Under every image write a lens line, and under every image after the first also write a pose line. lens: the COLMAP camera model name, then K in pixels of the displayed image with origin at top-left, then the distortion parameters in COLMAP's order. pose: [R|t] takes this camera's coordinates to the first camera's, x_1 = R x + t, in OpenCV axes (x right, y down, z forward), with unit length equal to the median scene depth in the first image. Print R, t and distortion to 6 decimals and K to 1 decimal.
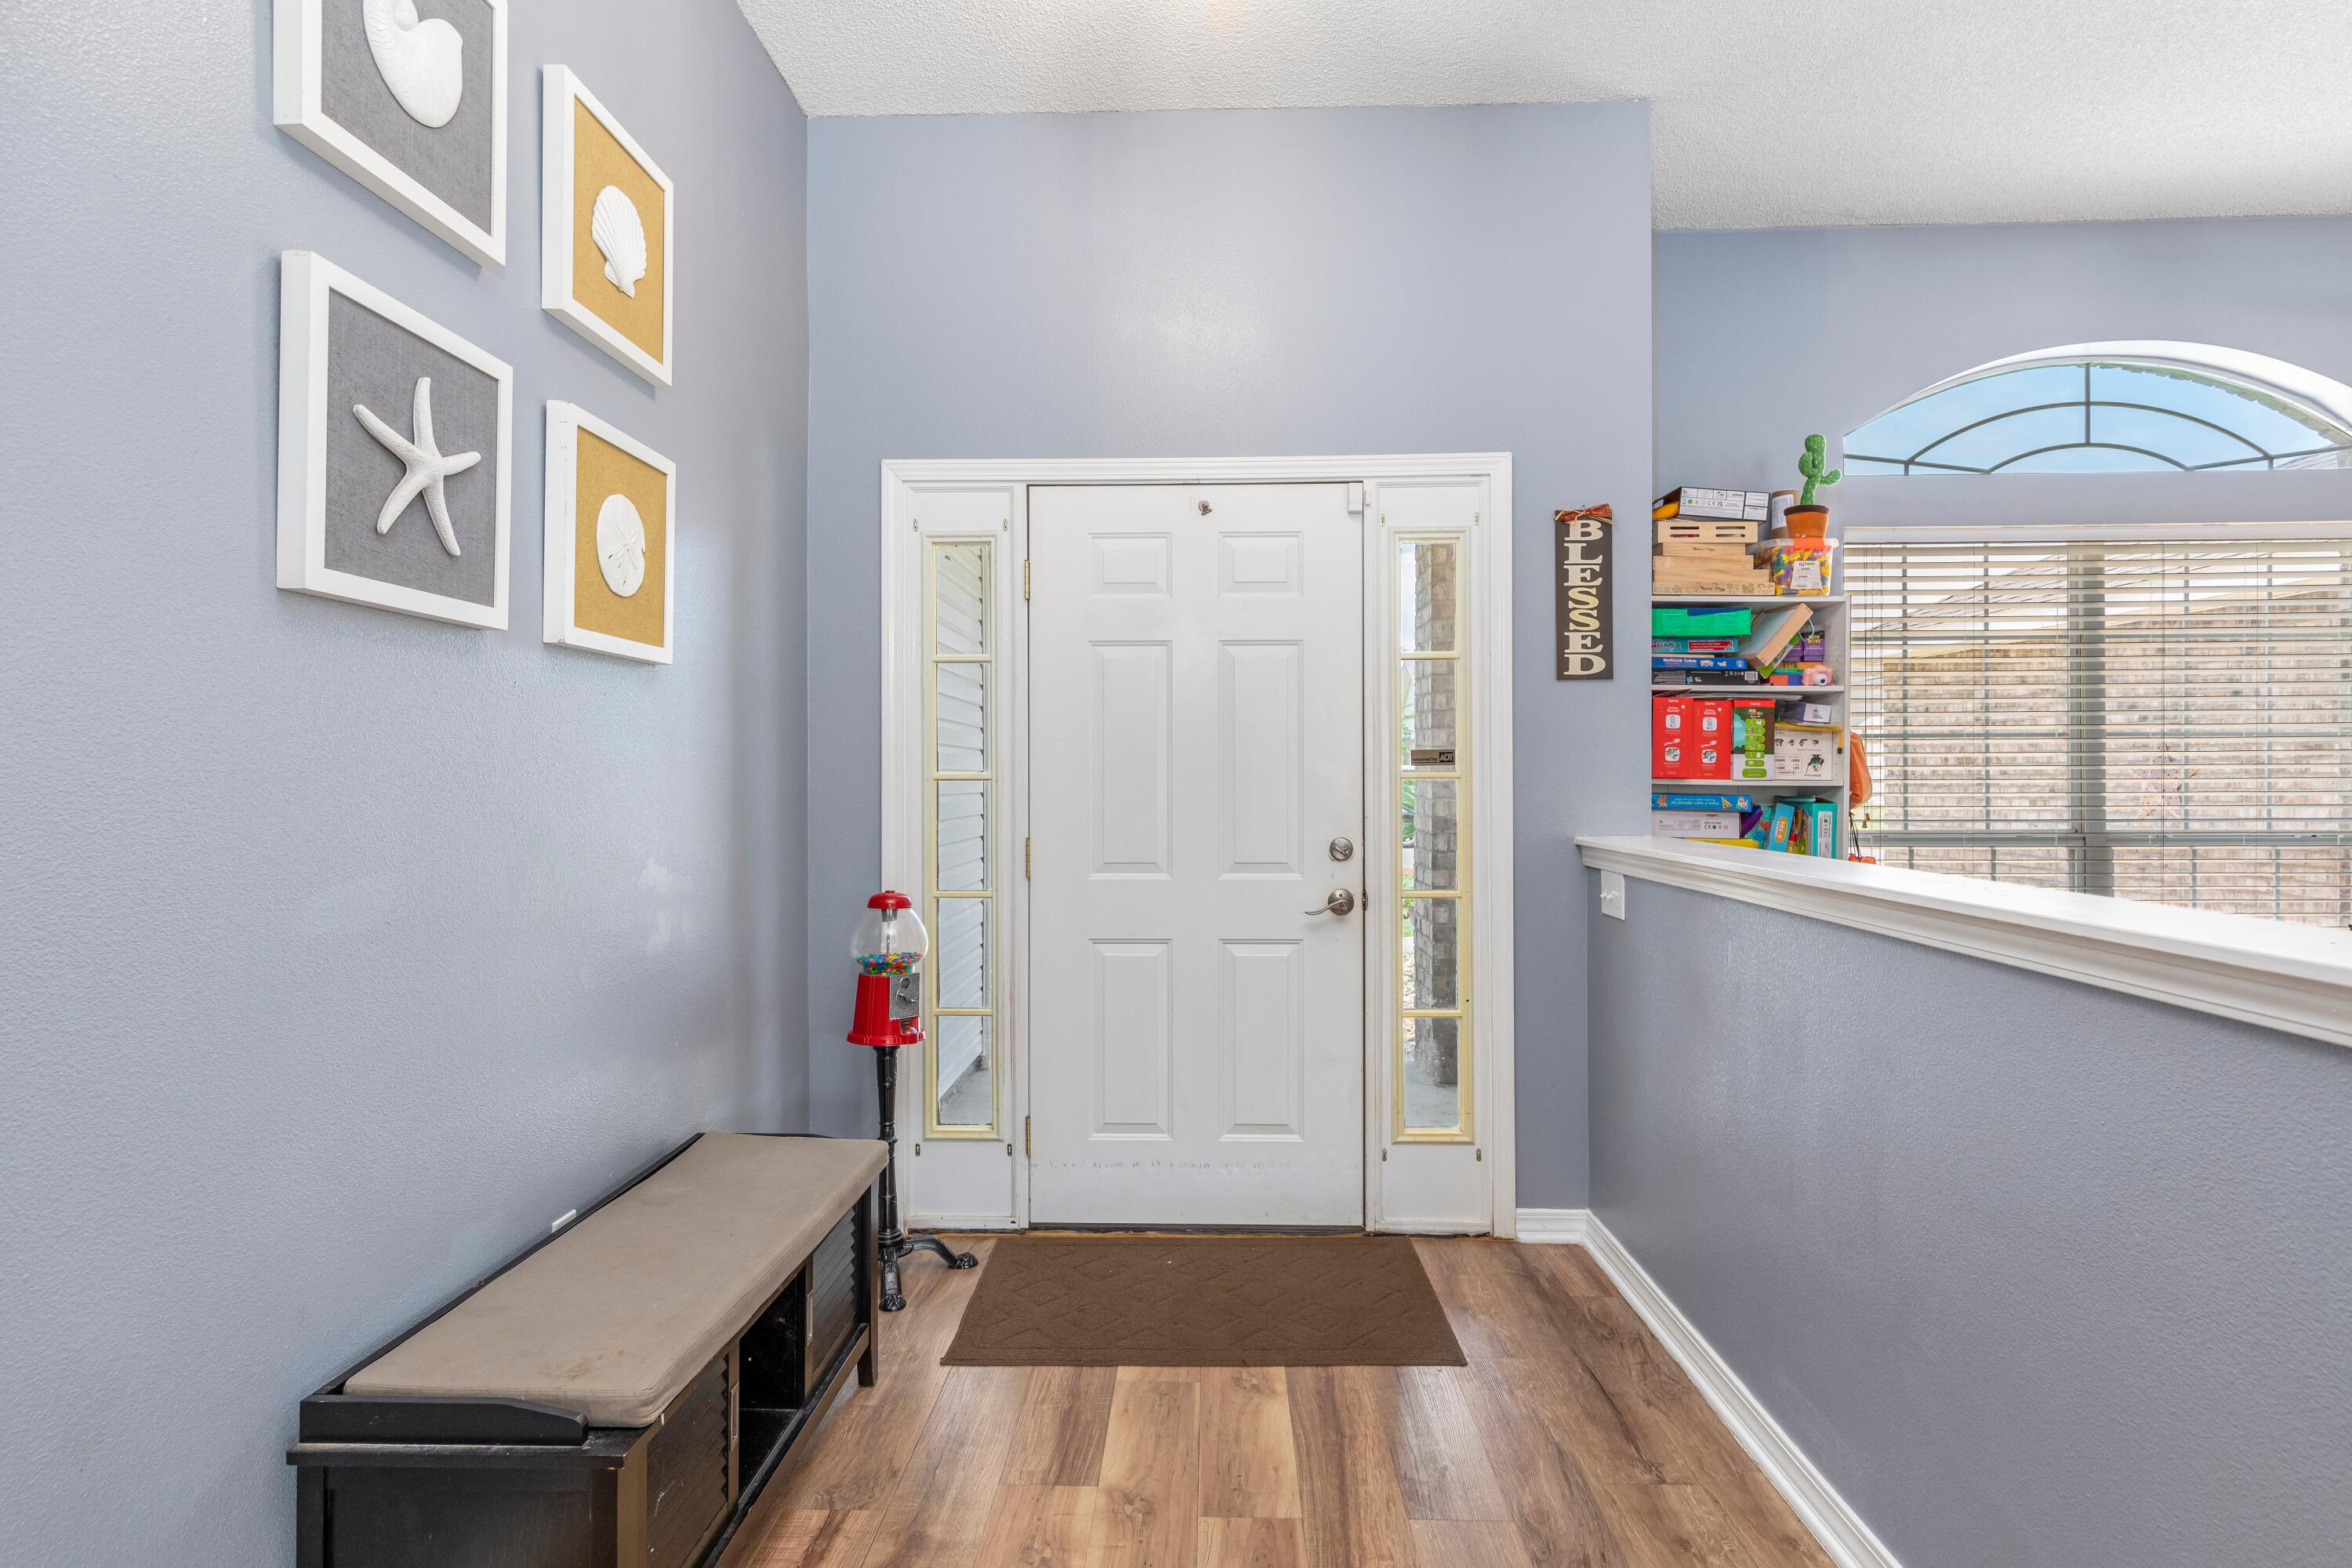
lens RADIAL K [[1209.8, 0, 1181.5], [0, 1209.8, 776.1], [0, 0, 1]] dist [0.008840, -0.002453]
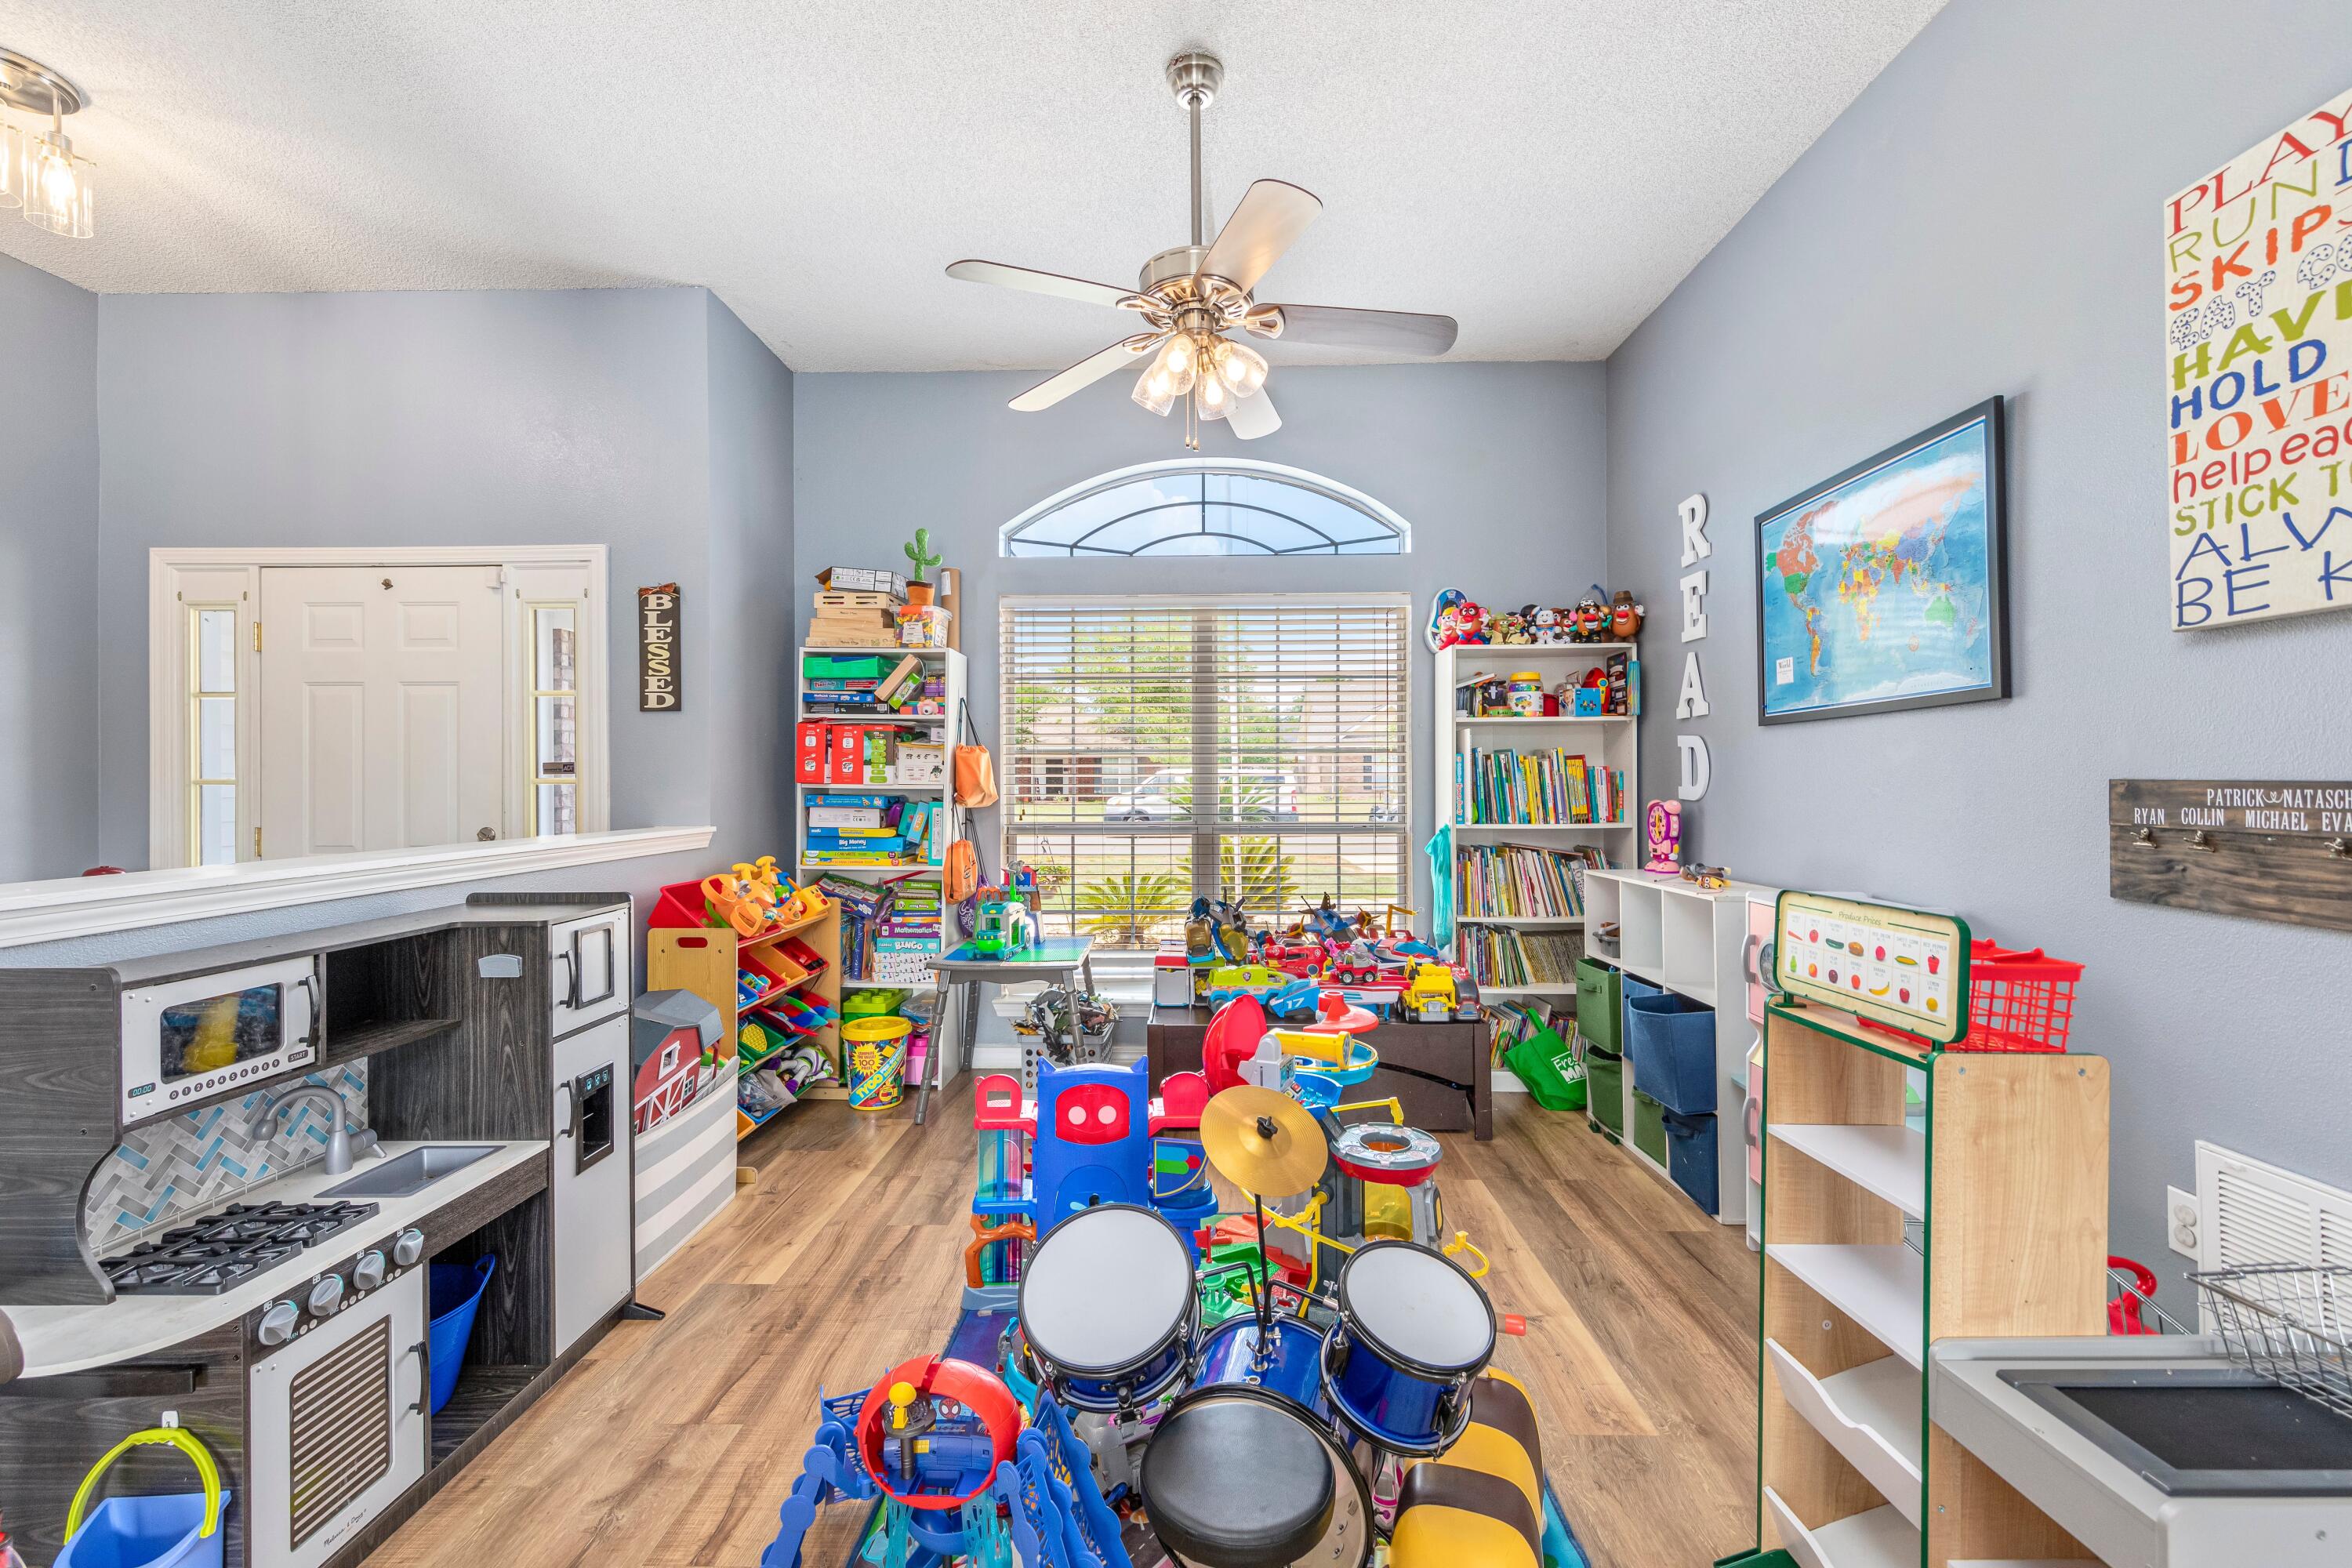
lens RADIAL K [[952.7, 0, 1149.9], [0, 952.7, 790.9], [0, 0, 1]] dist [0.008881, 0.000451]
pose [[0.999830, 0.003498, -0.018104, 0.794826], [-0.003192, 0.999852, 0.016903, -0.008854], [0.018161, -0.016842, 0.999693, -0.058779]]
